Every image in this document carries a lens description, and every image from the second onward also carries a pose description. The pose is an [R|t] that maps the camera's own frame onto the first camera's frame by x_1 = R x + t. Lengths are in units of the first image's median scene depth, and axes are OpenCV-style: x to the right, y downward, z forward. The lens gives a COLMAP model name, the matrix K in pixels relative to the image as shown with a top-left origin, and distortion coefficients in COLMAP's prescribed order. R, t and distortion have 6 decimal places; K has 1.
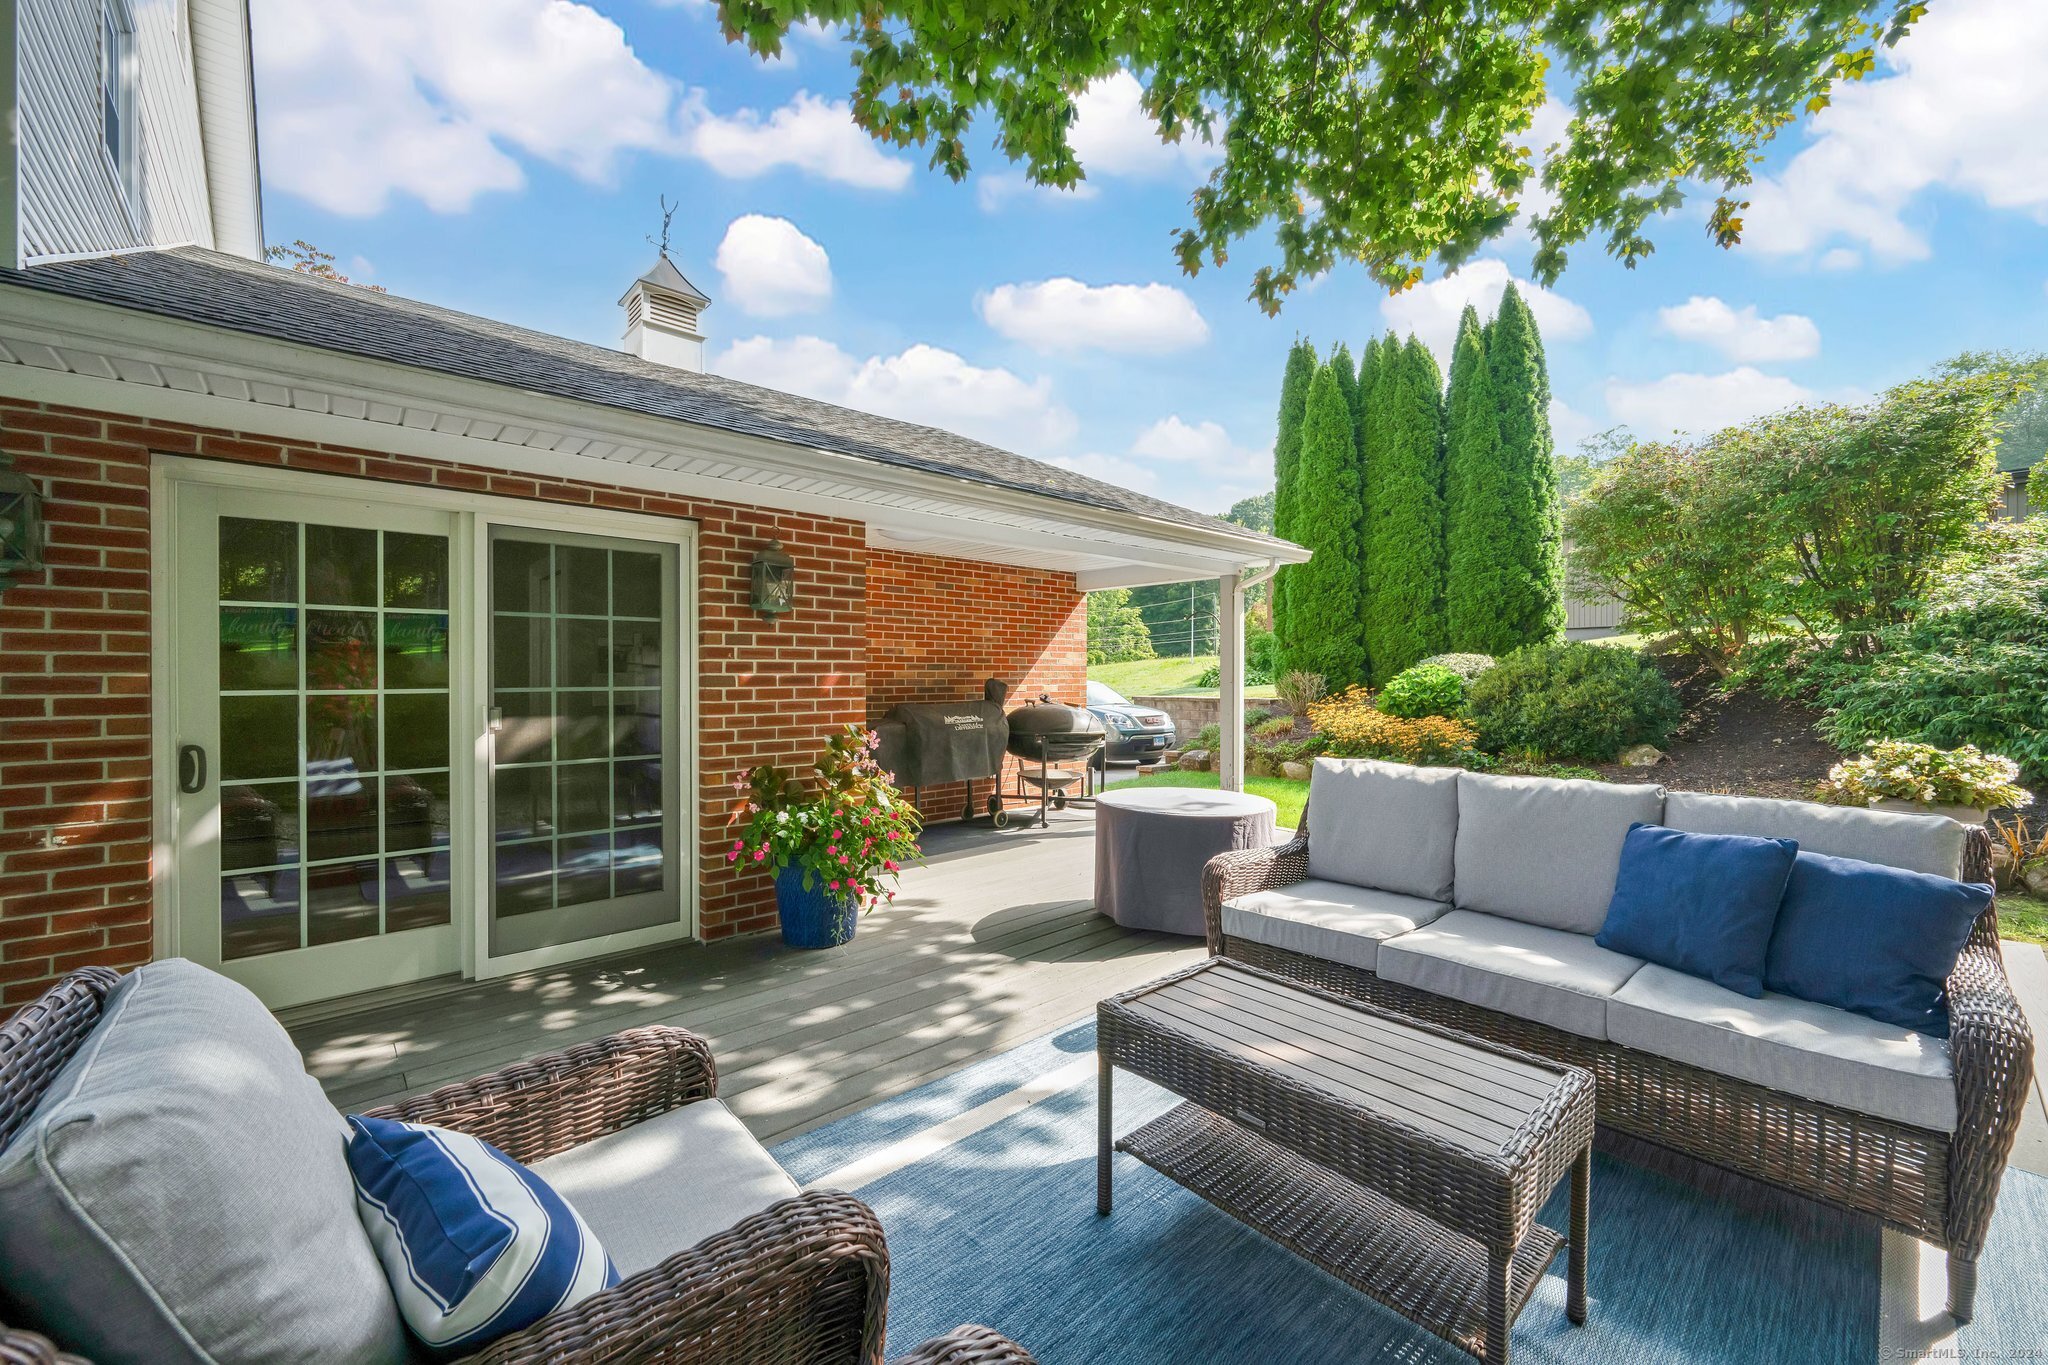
lens RADIAL K [[799.9, 0, 1030.5], [0, 799.9, 679.2], [0, 0, 1]] dist [-0.000476, -0.000110]
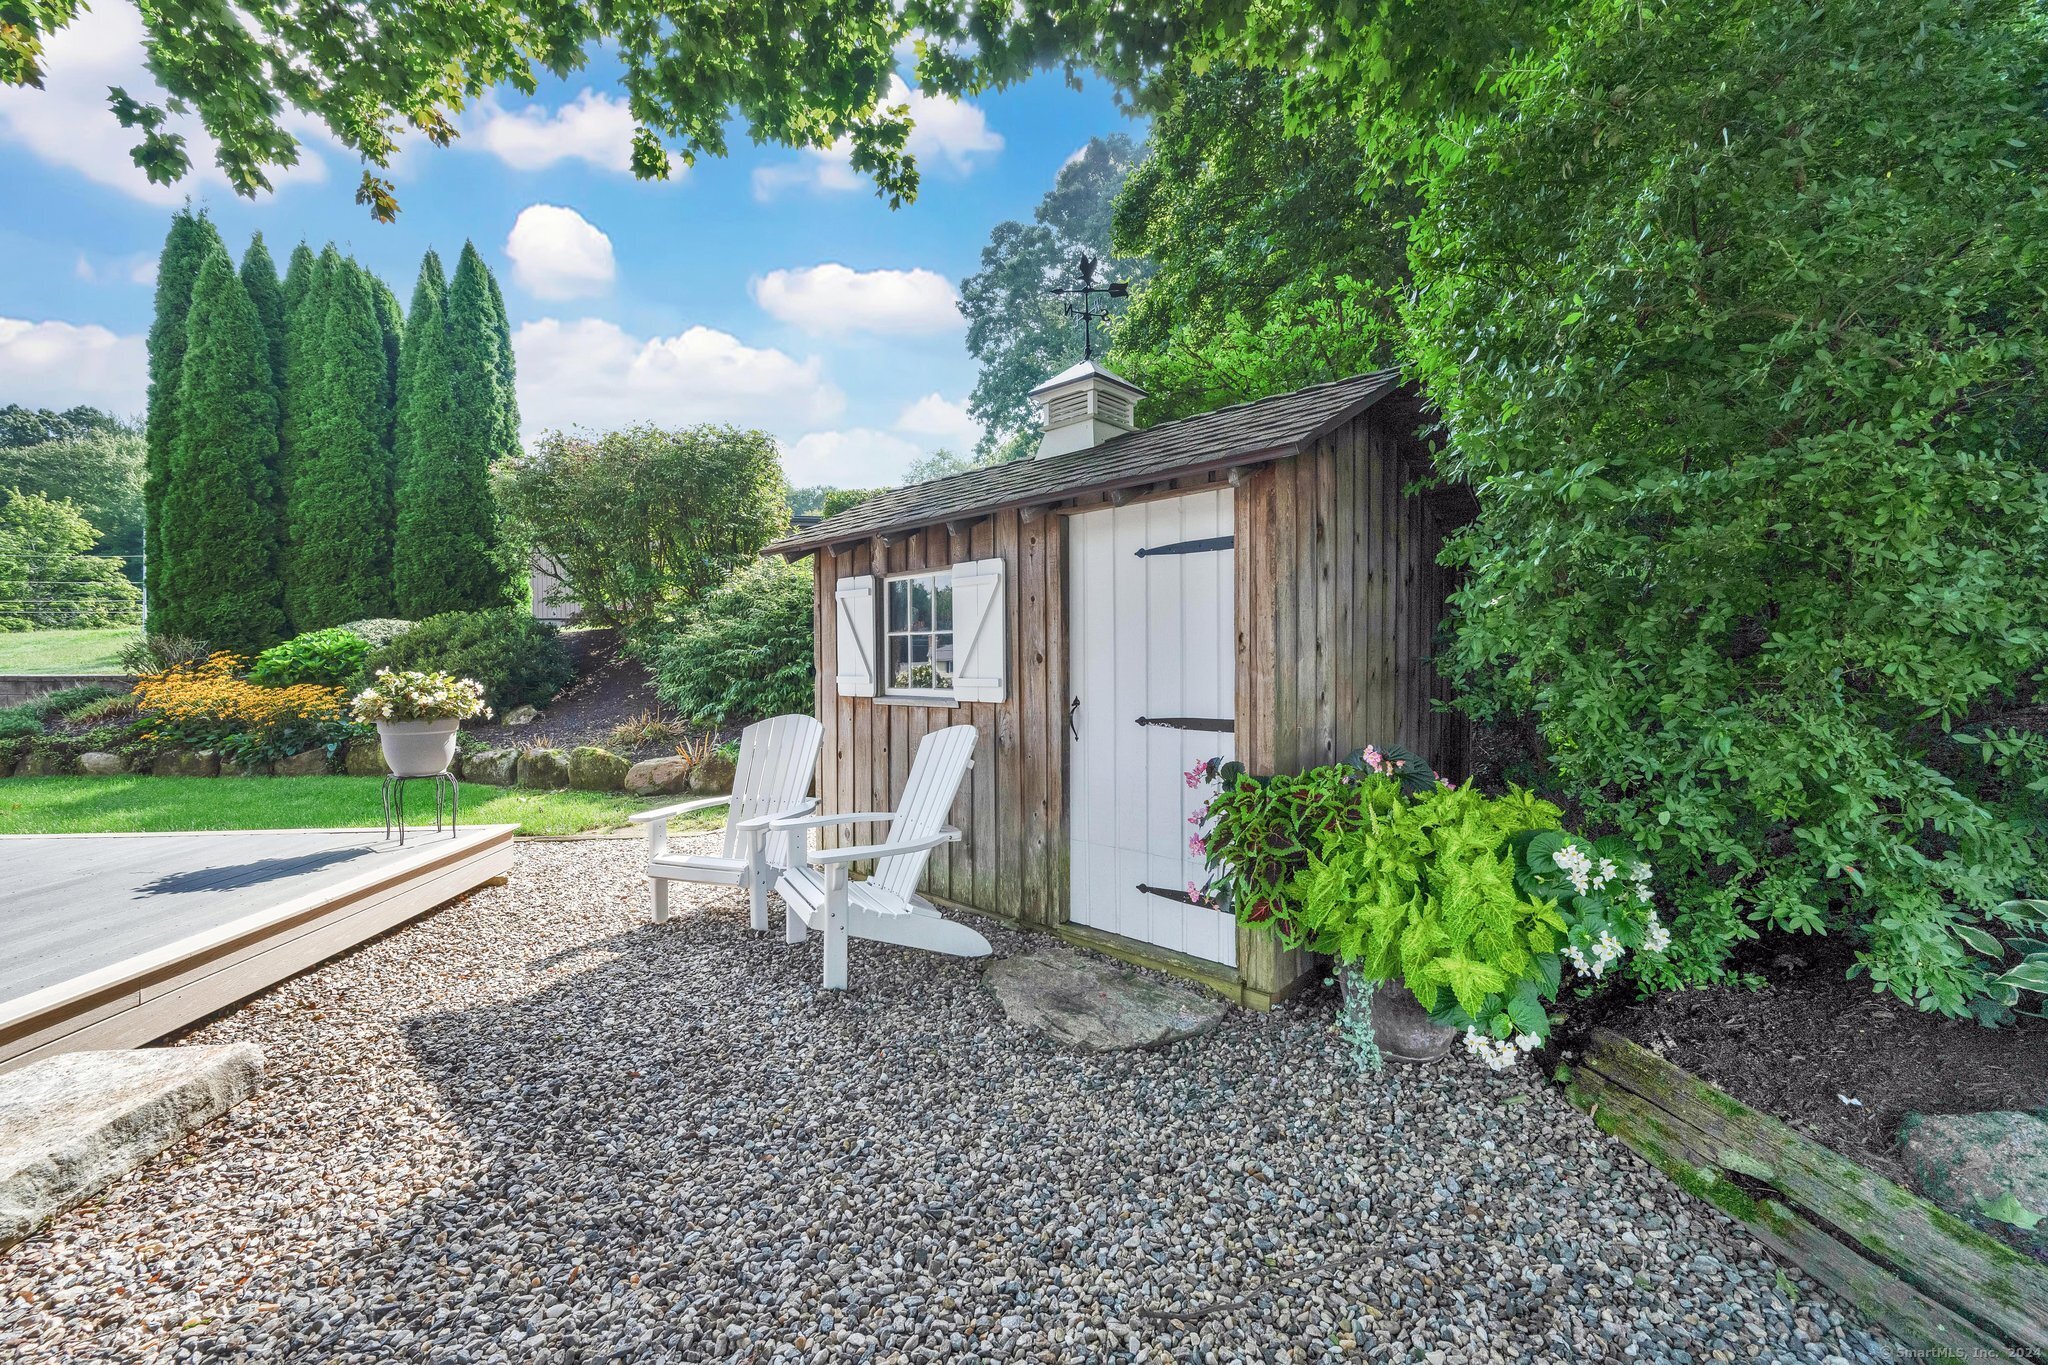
lens RADIAL K [[803.1, 0, 1025.2], [0, 803.1, 678.1], [0, 0, 1]] dist [0.000842, -0.000209]
pose [[0.579470, -0.013881, 0.814876, 0.183529], [0.001530, 0.999872, 0.015944, 0.019615], [-0.814992, -0.007992, 0.579416, -0.120250]]
